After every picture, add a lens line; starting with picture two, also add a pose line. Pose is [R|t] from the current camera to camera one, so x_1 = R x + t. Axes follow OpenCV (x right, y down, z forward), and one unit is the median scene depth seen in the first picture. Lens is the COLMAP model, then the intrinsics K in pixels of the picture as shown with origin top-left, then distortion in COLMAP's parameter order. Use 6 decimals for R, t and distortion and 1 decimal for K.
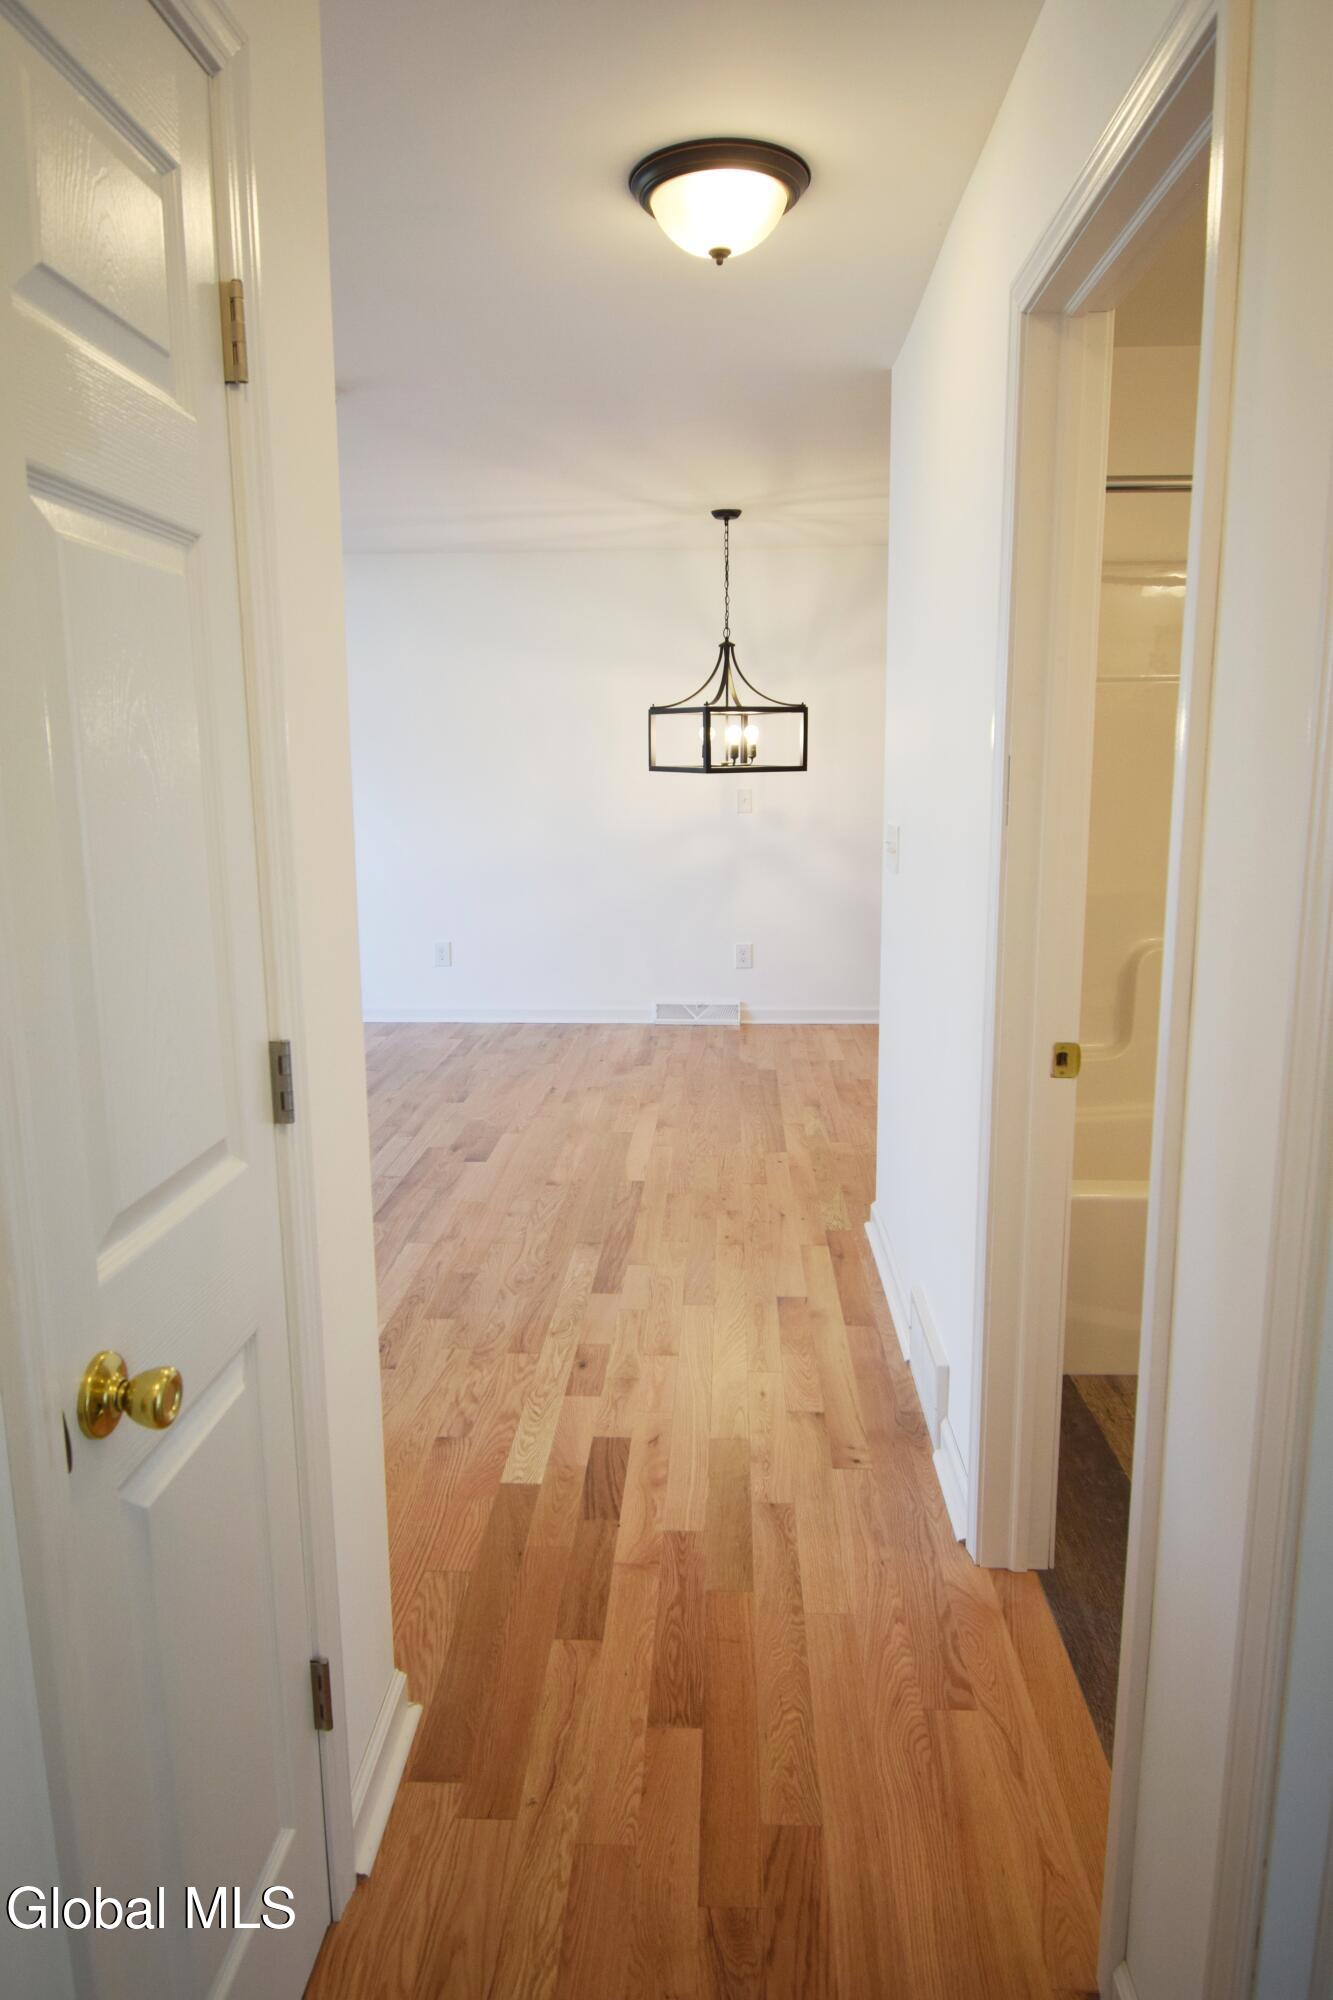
lens RADIAL K [[1263.4, 0, 666.5], [0, 1263.4, 1000.0], [0, 0, 1]] dist [-0.020535, -0.000164]
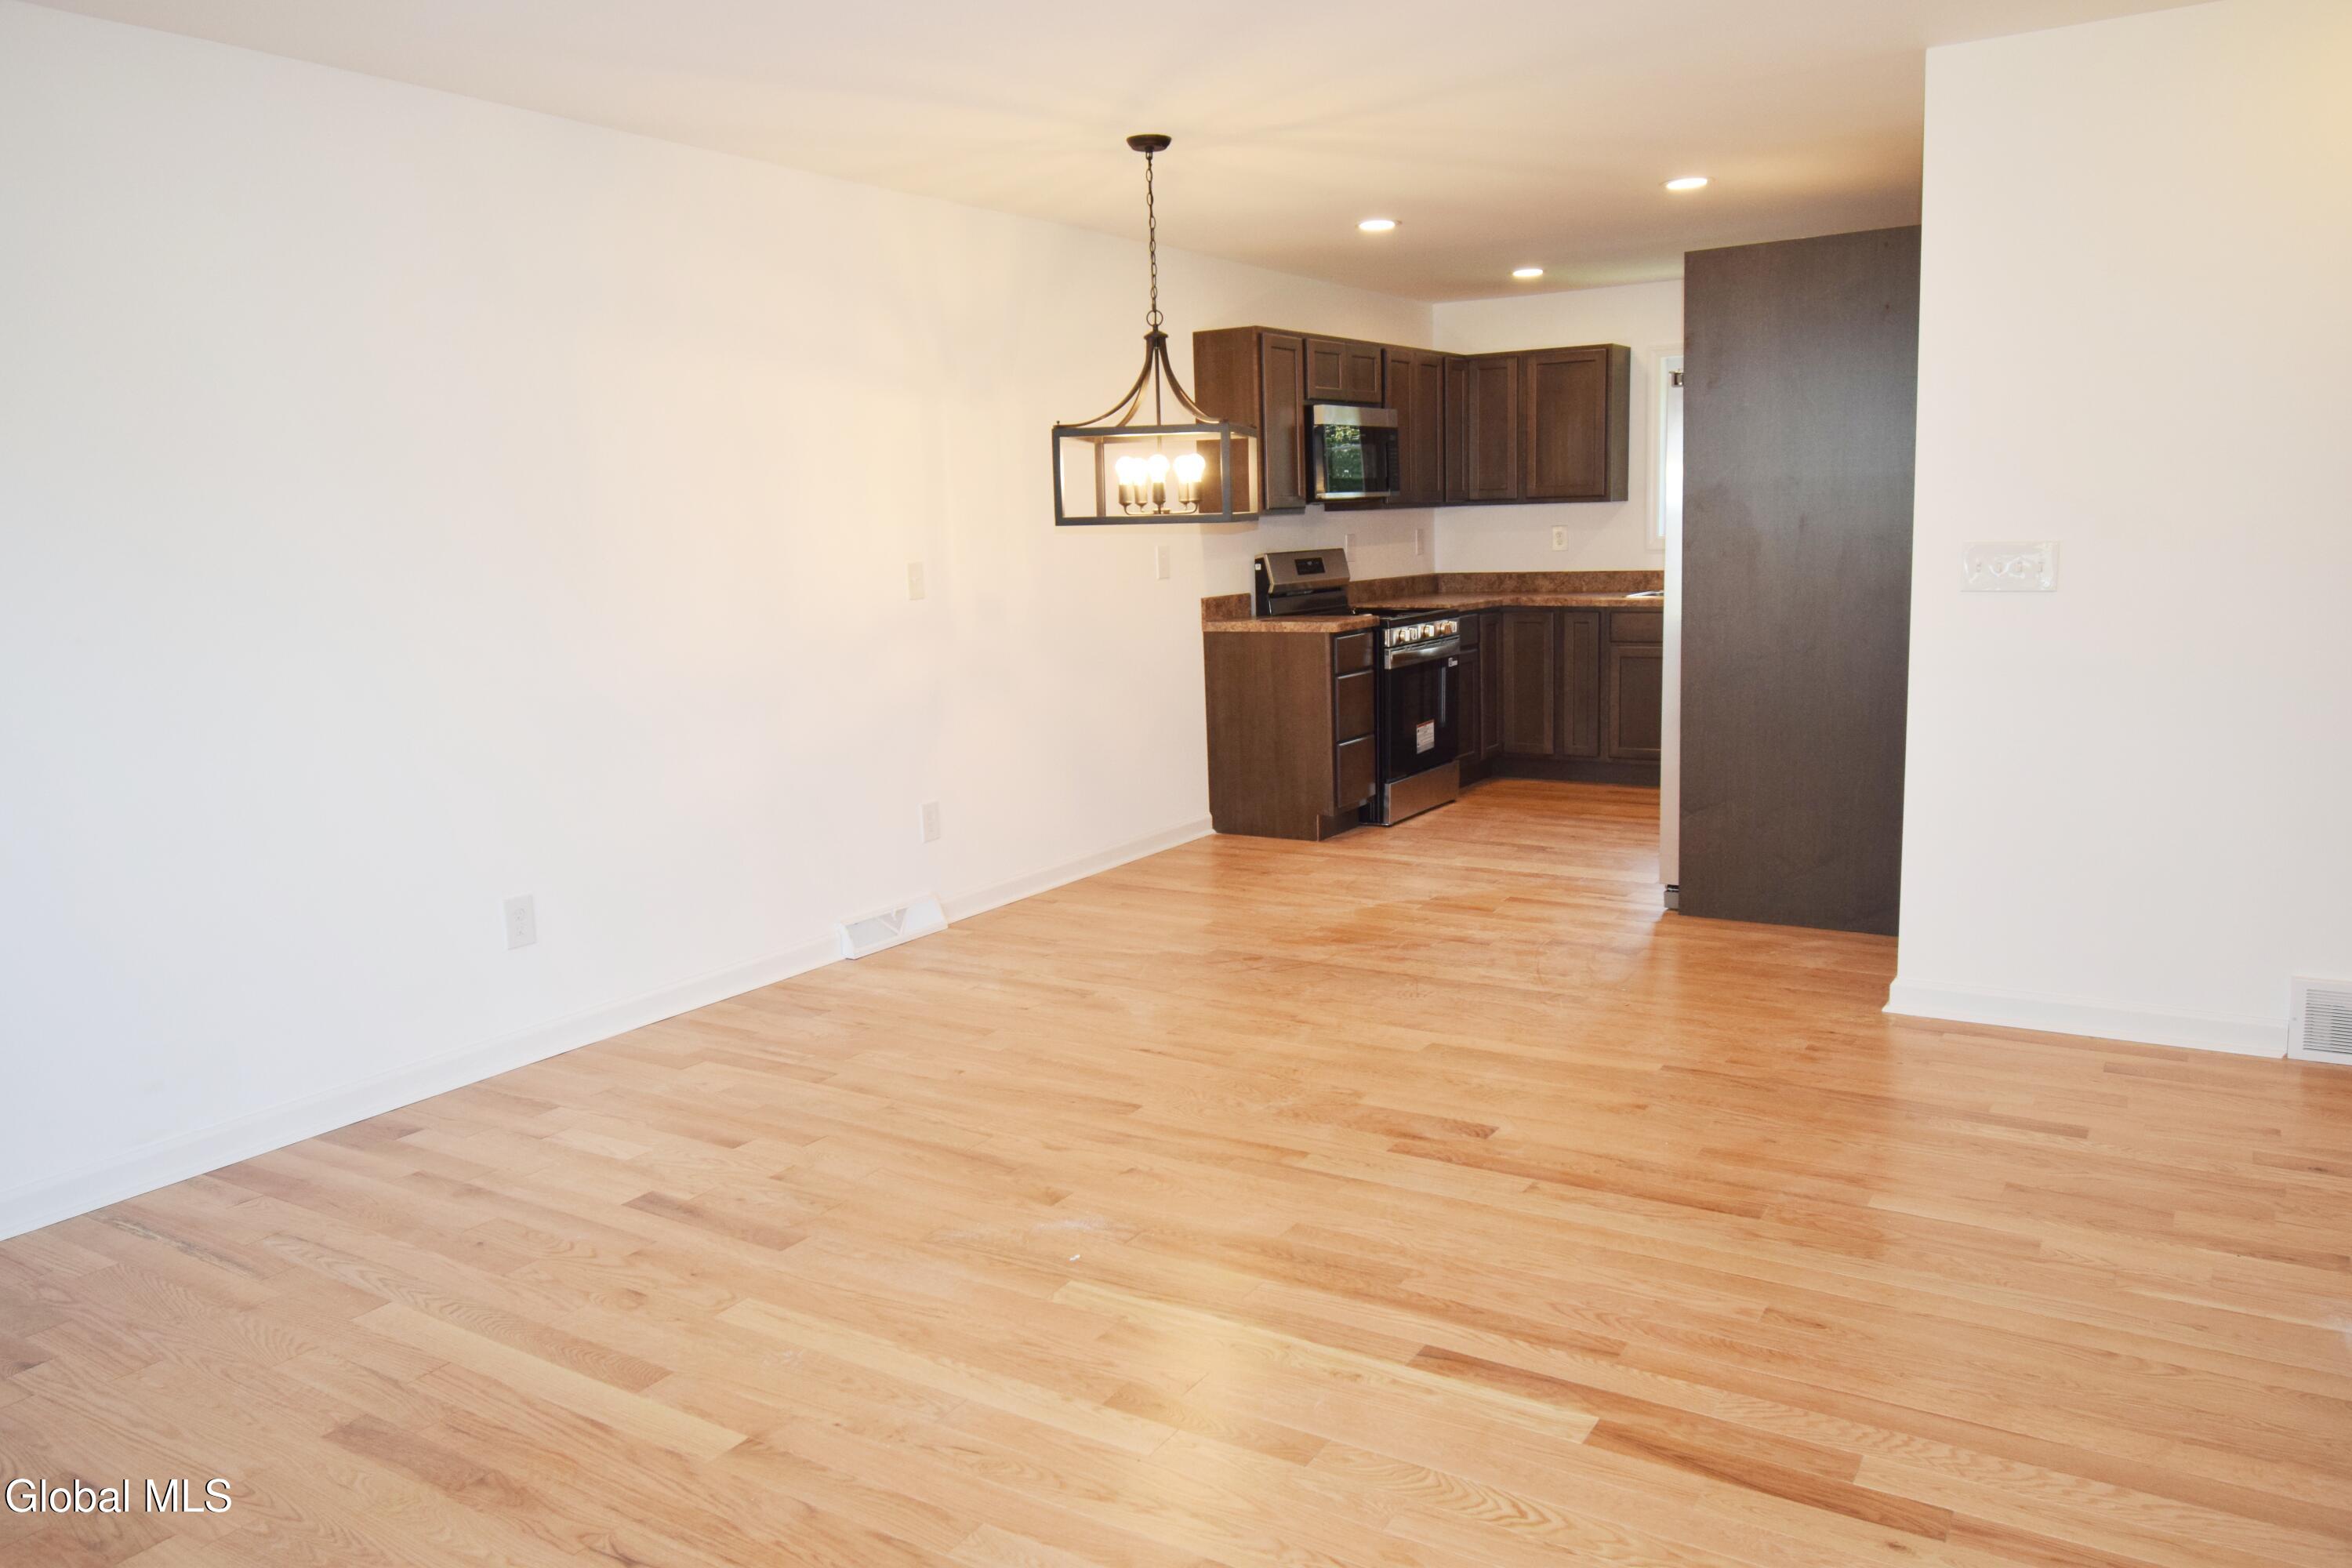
lens RADIAL K [[1663.4, 0, 1176.0], [0, 1663.4, 784.0], [0, 0, 1]] dist [0.001414, -0.007047]
pose [[0.493350, -0.145419, 0.857589, -0.741430], [0.191723, 0.979858, 0.055859, -0.094689], [-0.848439, 0.136861, 0.511293, 0.566859]]
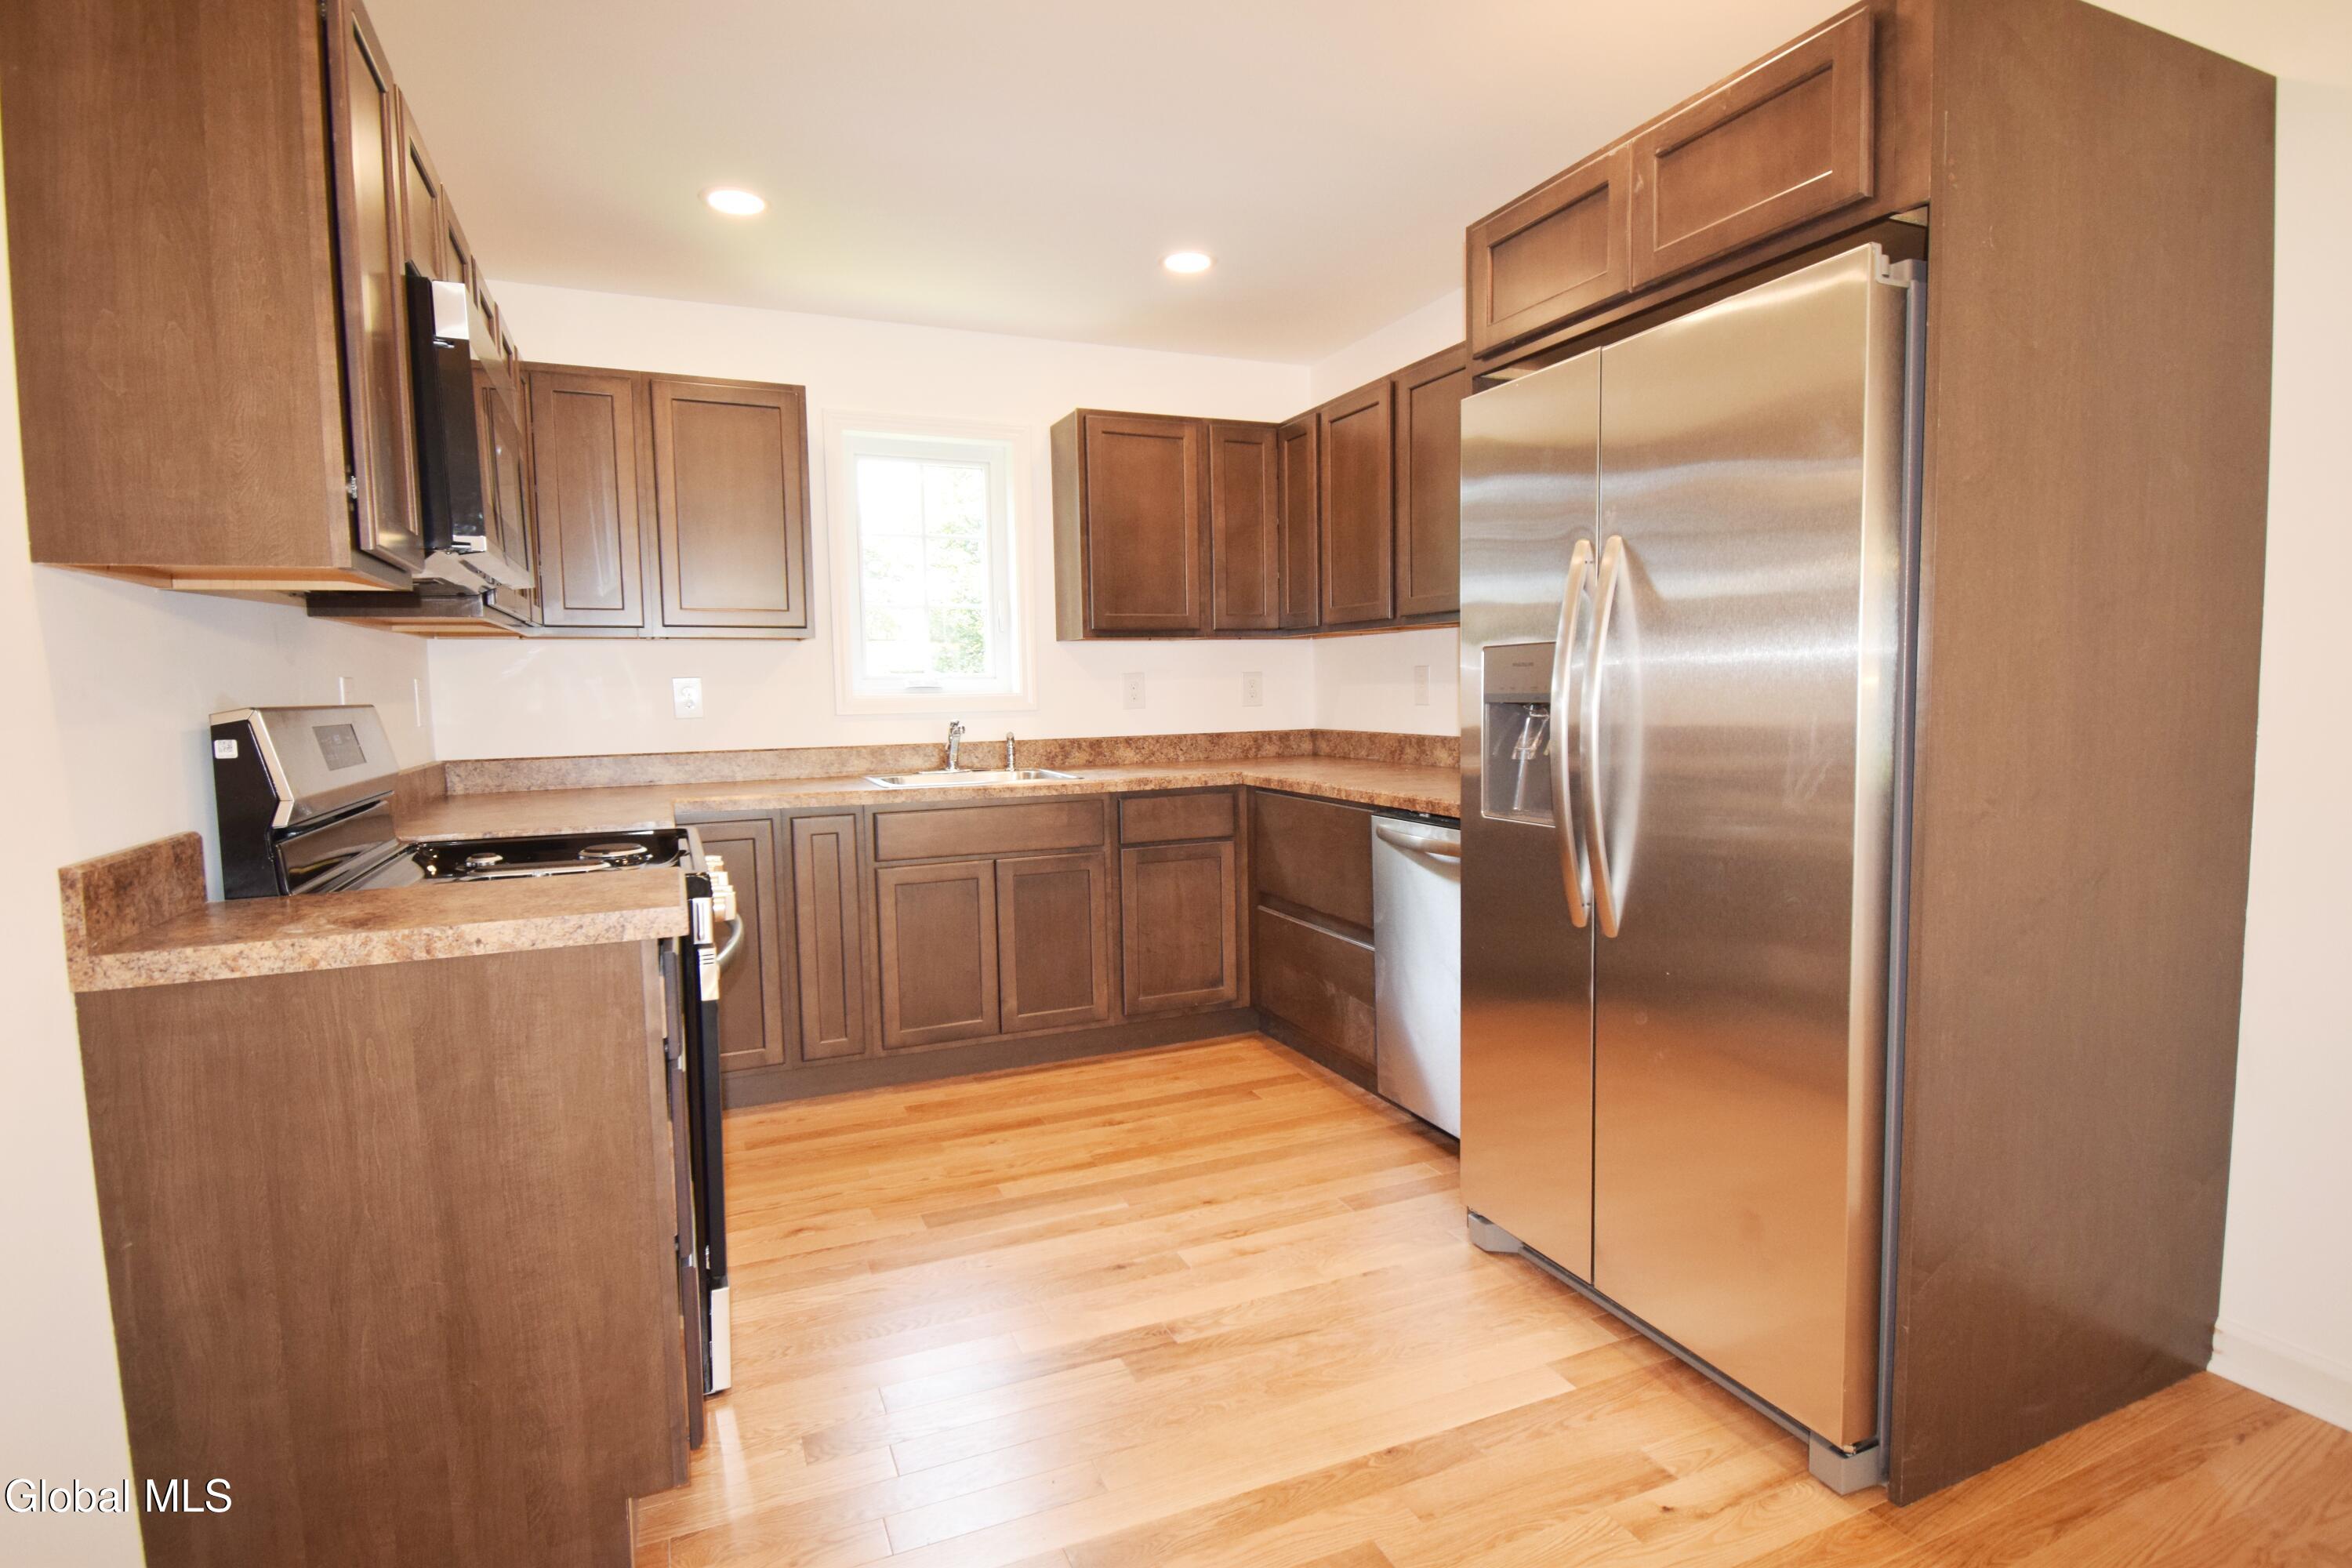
lens RADIAL K [[1182.5, 0, 1176.0], [0, 1182.5, 784.0], [0, 0, 1]] dist [0.016145, -0.000447]
pose [[-0.438135, -0.055613, 0.897187, 0.087566], [0.192419, 0.969147, 0.154039, -0.170588], [-0.878073, 0.240126, -0.413916, 1.090441]]
